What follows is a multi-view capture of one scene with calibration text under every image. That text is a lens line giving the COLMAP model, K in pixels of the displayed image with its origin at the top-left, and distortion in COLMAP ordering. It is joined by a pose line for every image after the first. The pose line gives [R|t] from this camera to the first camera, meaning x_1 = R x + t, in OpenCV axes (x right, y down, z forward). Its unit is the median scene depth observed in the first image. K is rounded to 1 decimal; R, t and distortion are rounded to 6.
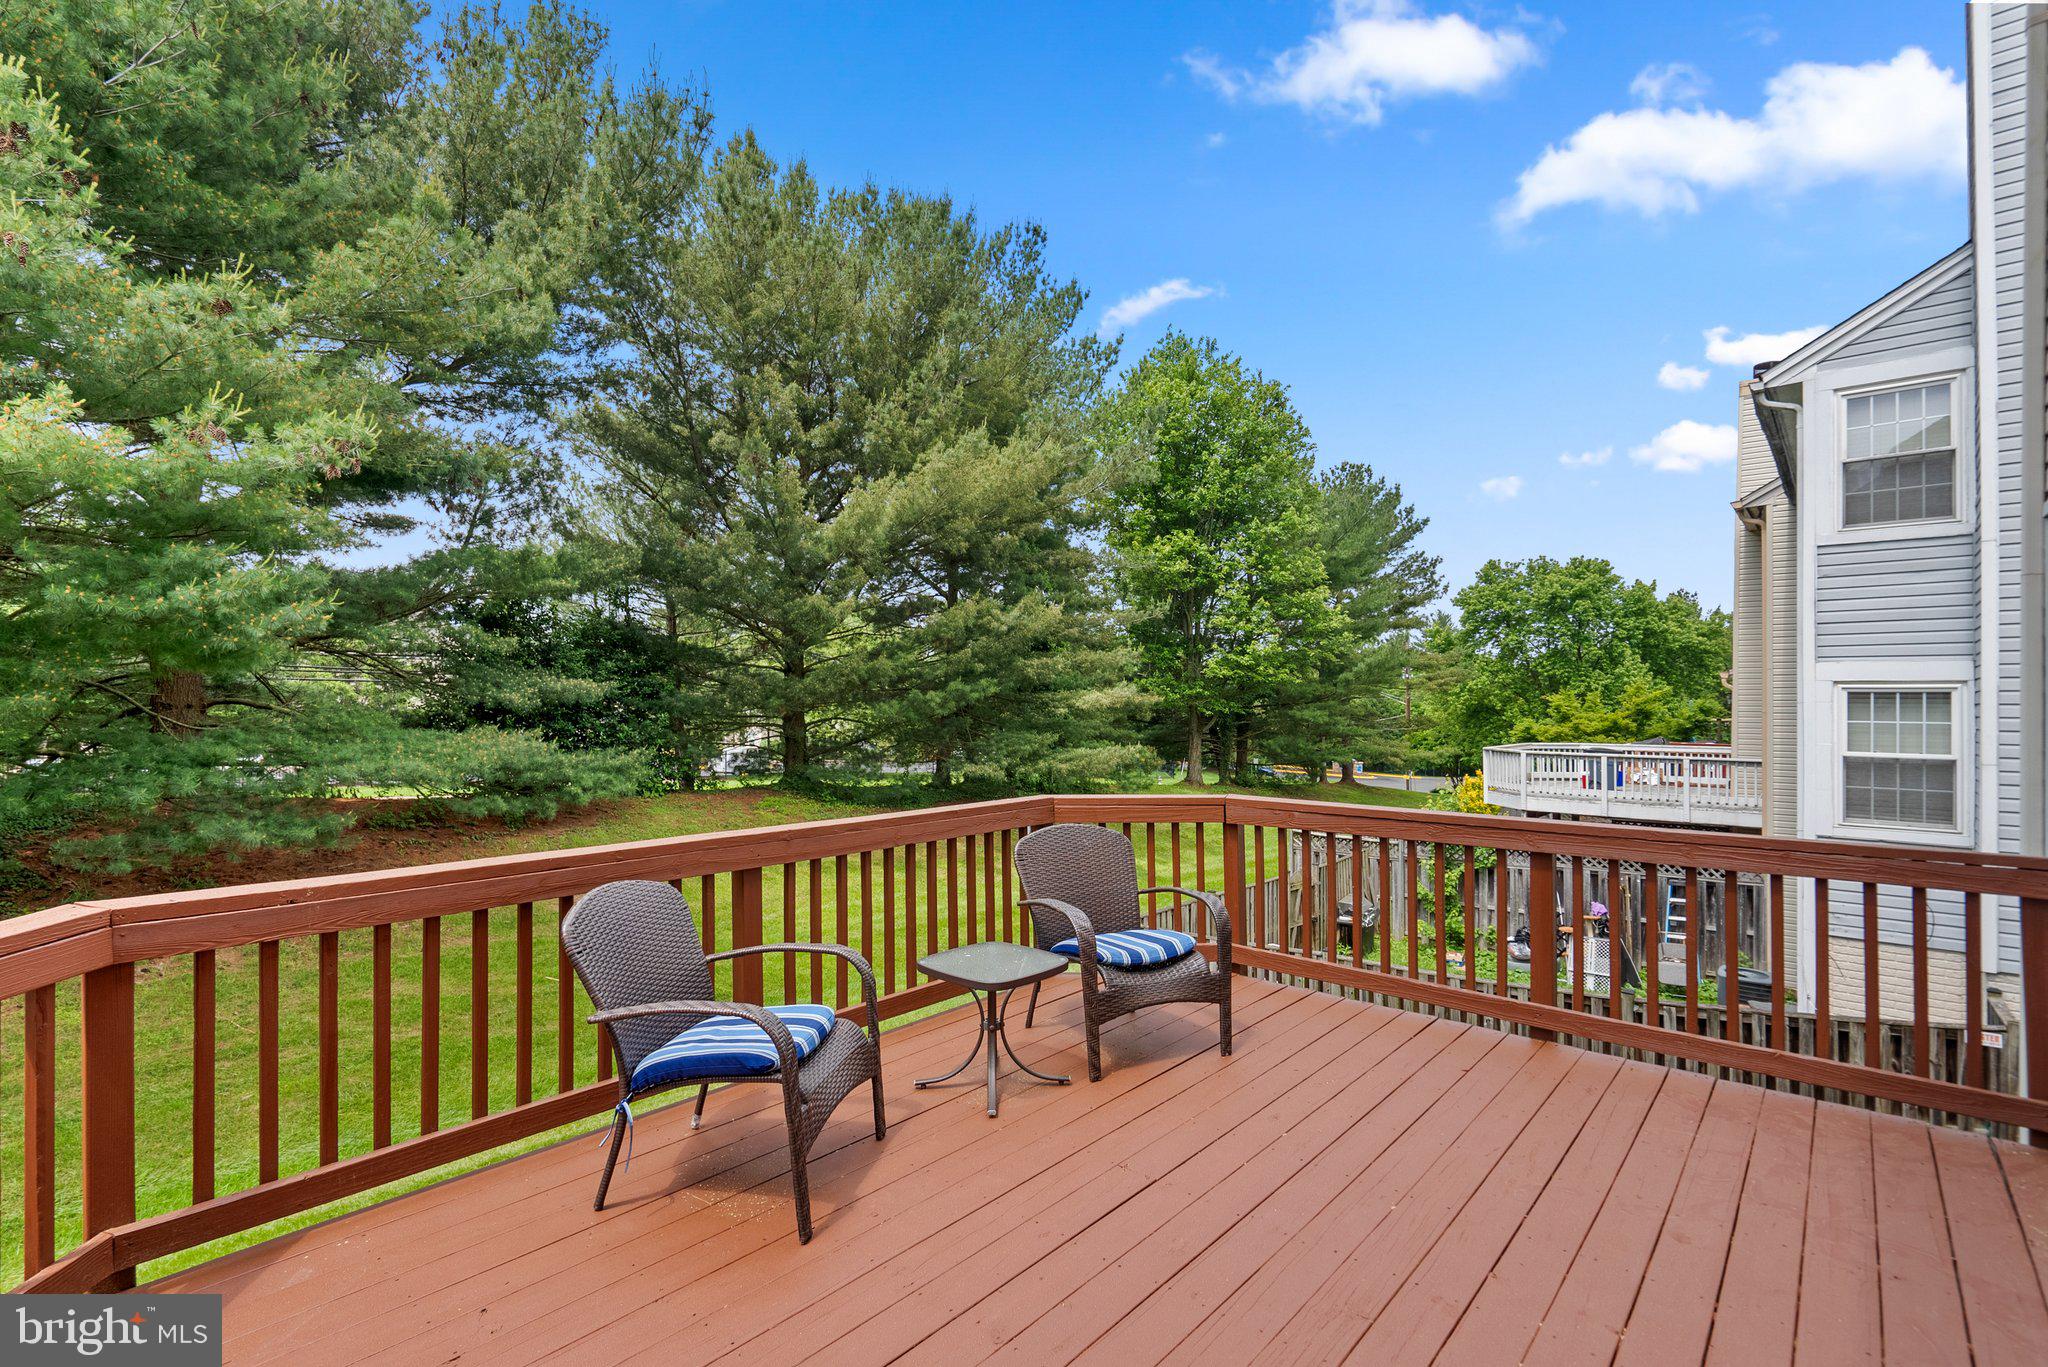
lens RADIAL K [[956.7, 0, 1024.0], [0, 956.7, 683.5], [0, 0, 1]] dist [-0.001901, -0.000471]
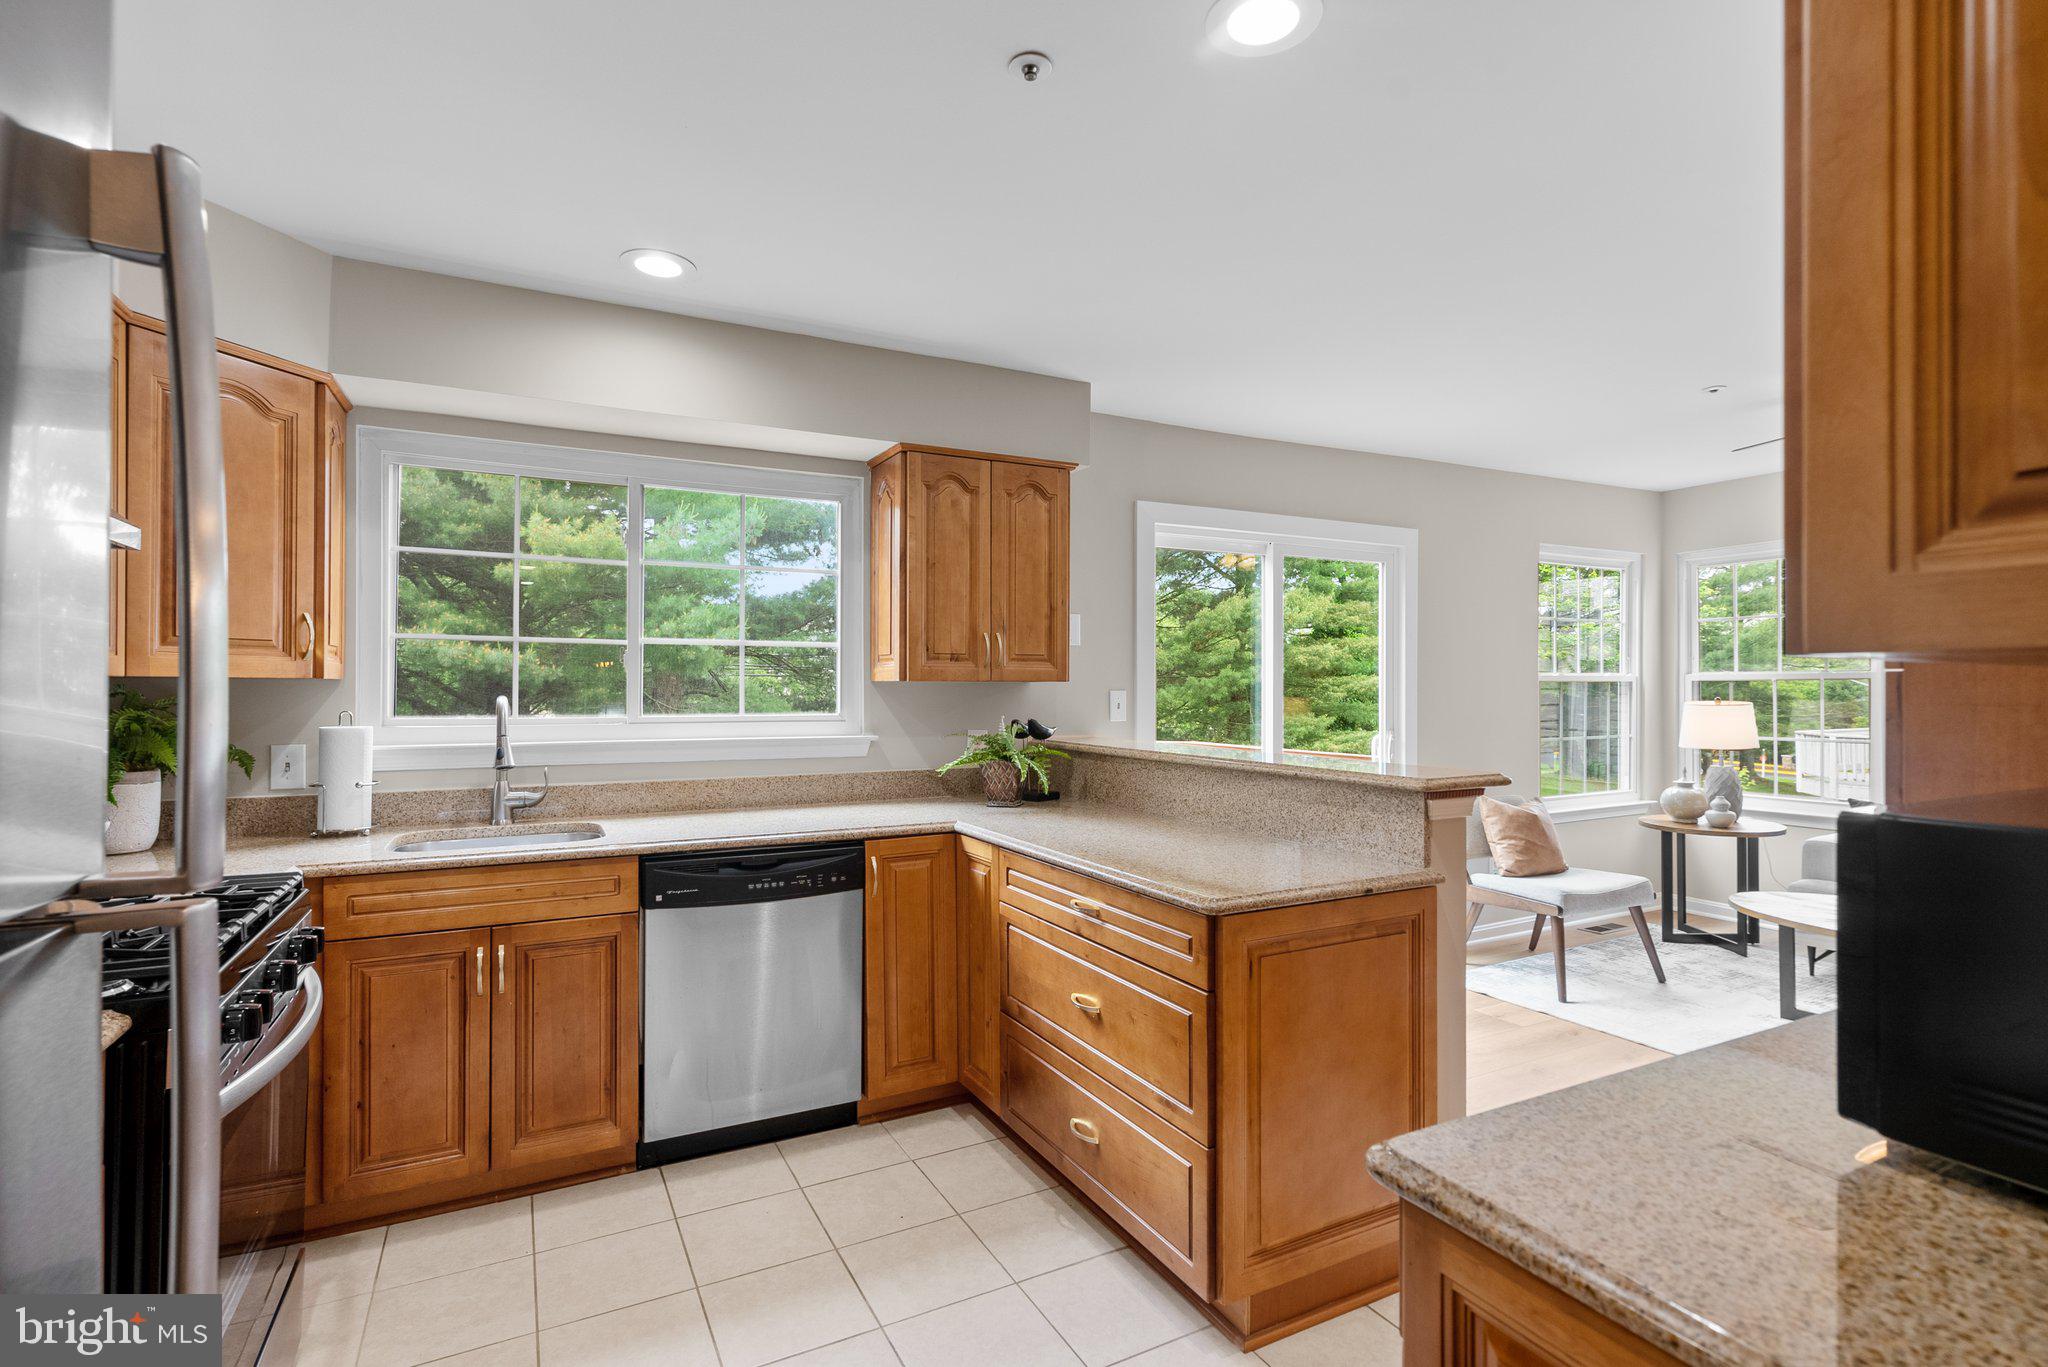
lens RADIAL K [[959.1, 0, 1016.9], [0, 959.1, 693.6], [0, 0, 1]] dist [0.001158, 0.000237]
pose [[0.929042, -0.007420, -0.369900, 0.280437], [0.016382, 0.999643, 0.021092, -0.001989], [0.369611, -0.025655, 0.928832, -0.306659]]
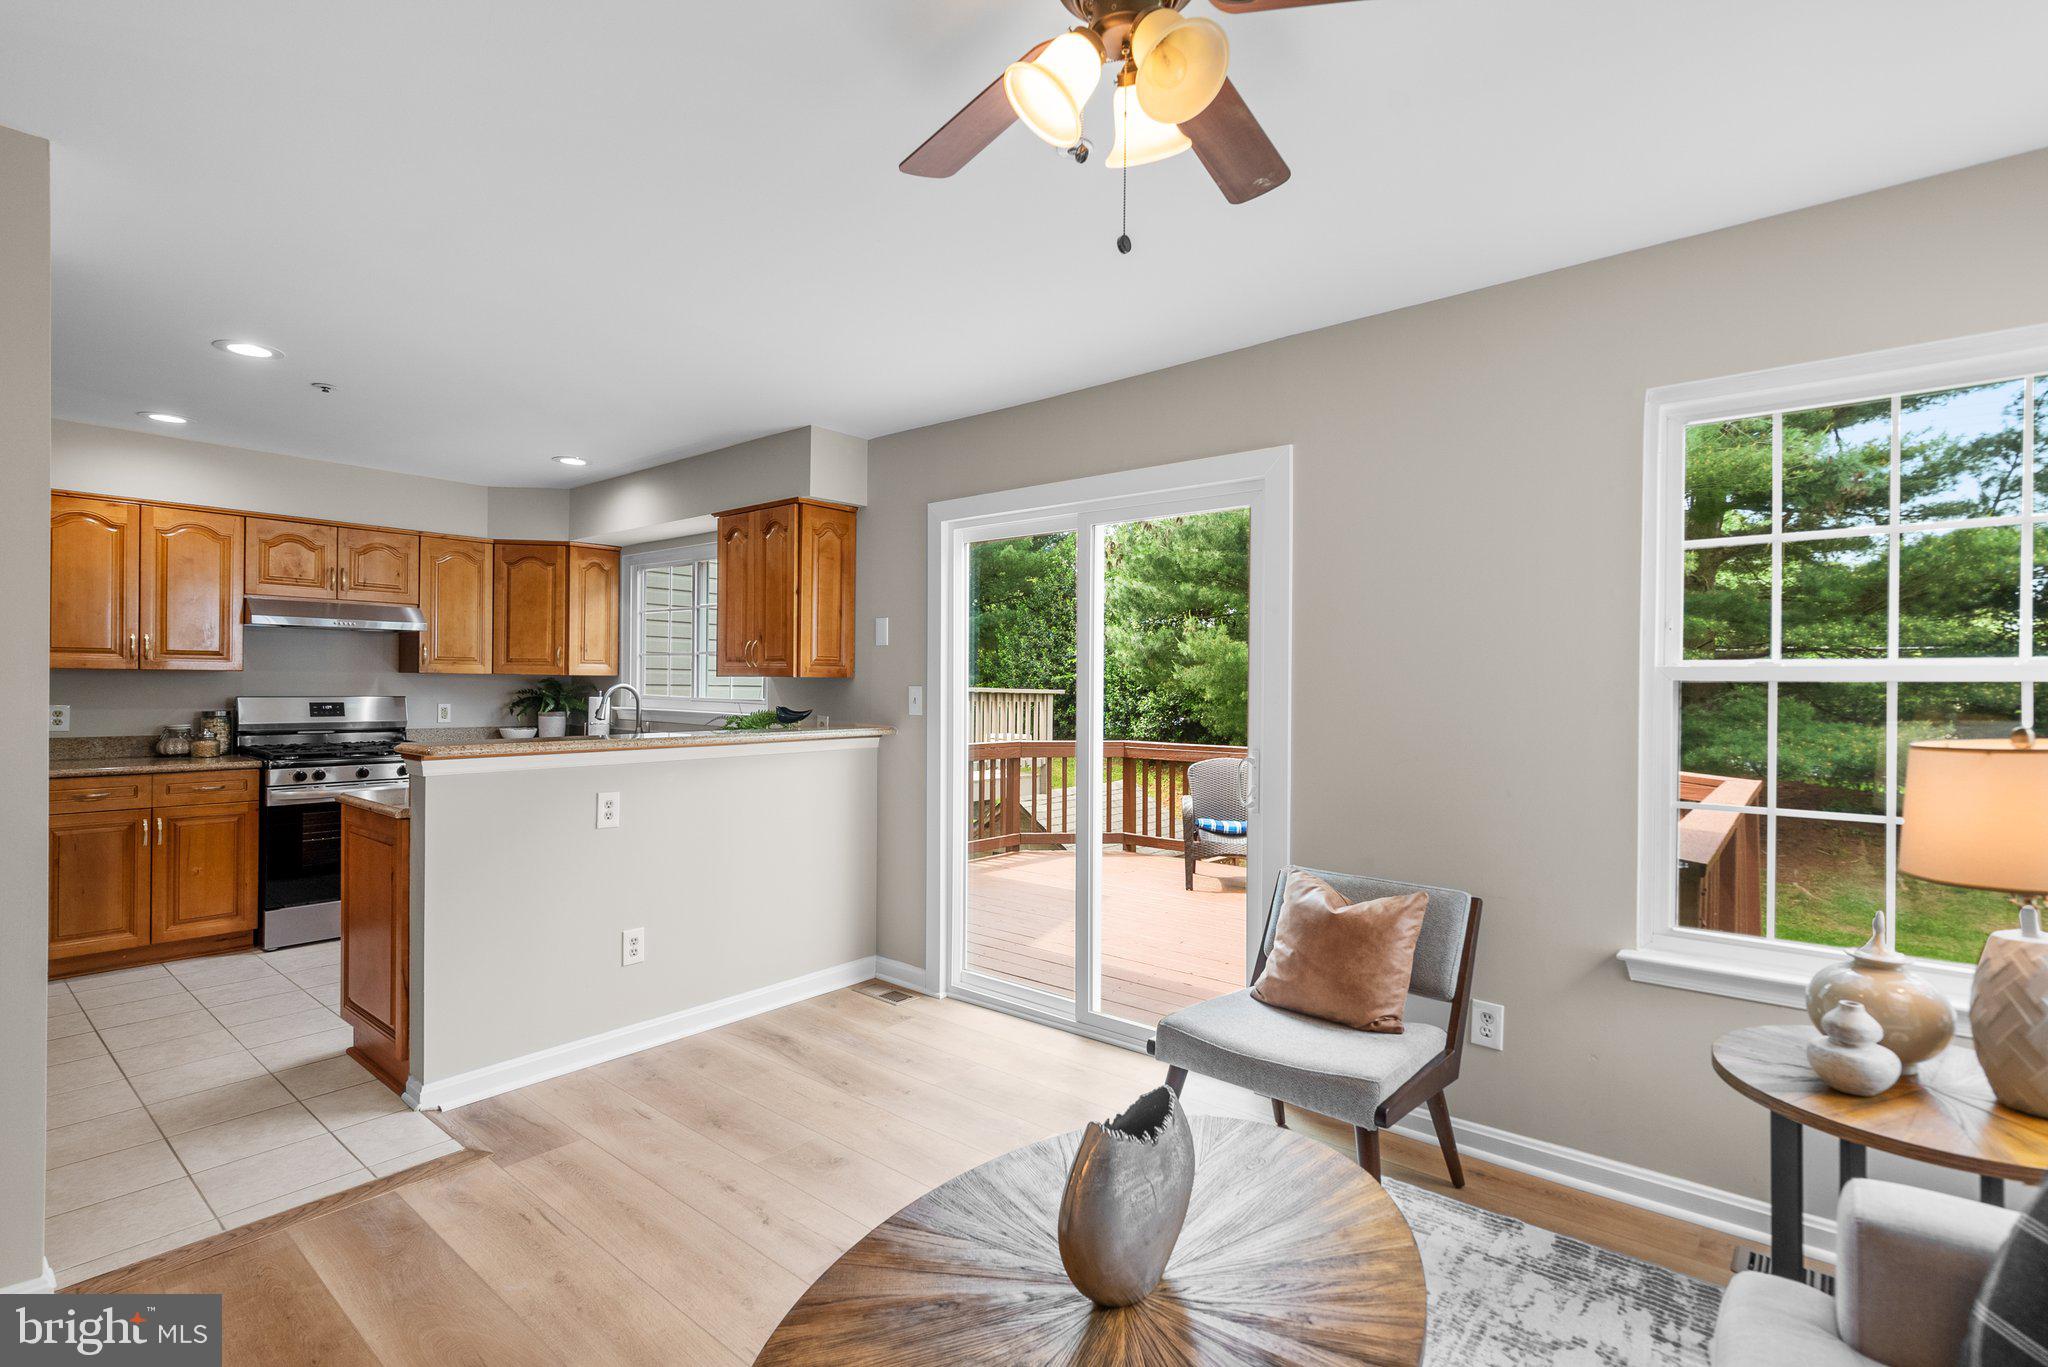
lens RADIAL K [[953.5, 0, 1021.5], [0, 953.5, 688.3], [0, 0, 1]] dist [-0.001052, 0.001330]
pose [[0.022241, -0.002905, -0.999748, 0.601446], [0.010205, 0.999944, -0.002679, 0.008839], [0.999701, -0.010143, 0.022269, 0.126277]]
